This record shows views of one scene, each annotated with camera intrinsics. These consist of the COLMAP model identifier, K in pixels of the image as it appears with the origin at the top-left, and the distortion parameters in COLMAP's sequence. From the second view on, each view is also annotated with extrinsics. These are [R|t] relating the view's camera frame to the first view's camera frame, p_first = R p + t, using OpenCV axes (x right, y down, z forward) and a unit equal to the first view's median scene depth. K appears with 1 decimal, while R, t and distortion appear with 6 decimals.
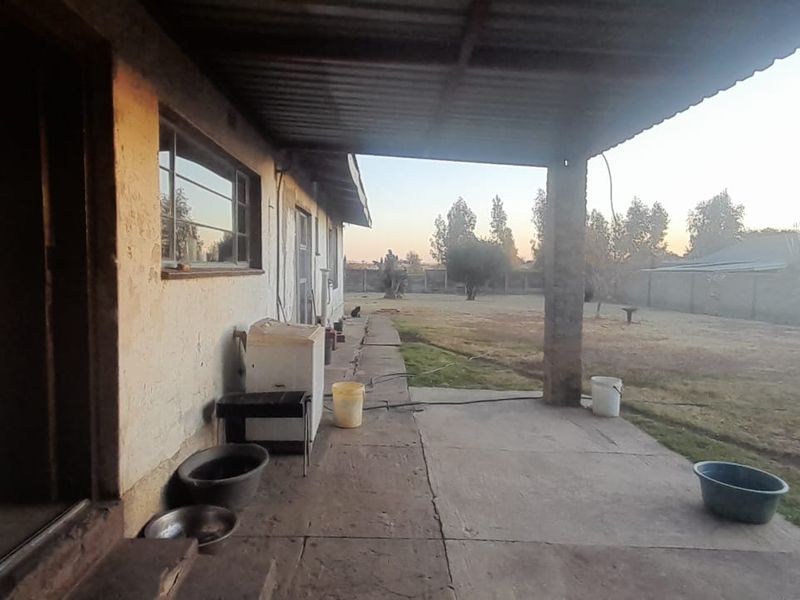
lens RADIAL K [[386.2, 0, 400.0], [0, 386.2, 300.0], [0, 0, 1]] dist [0.003245, 0.000228]
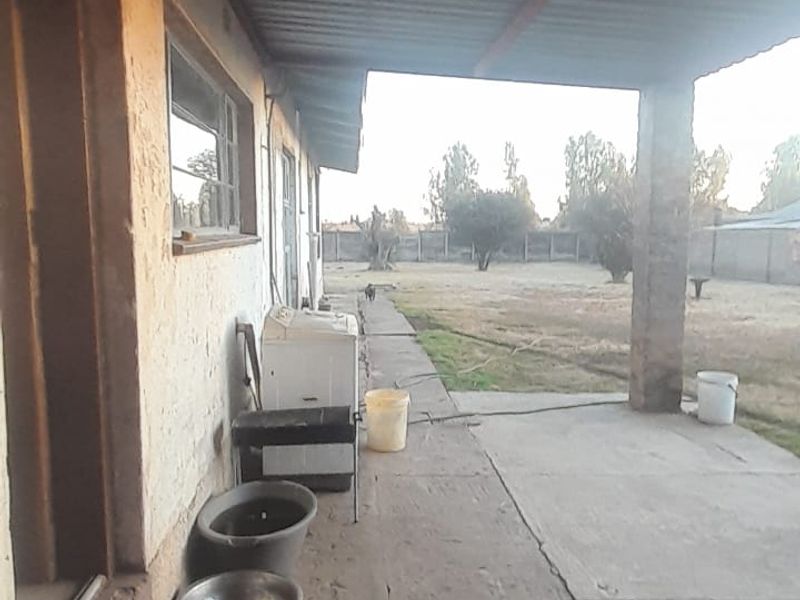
lens RADIAL K [[514.3, 0, 397.7], [0, 514.3, 293.4], [0, 0, 1]] dist [-0.004829, 0.003113]
pose [[0.998532, -0.017458, 0.051280, -0.138366], [0.015184, 0.998898, 0.044401, -0.010513], [-0.051999, -0.043557, 0.997697, 0.032778]]
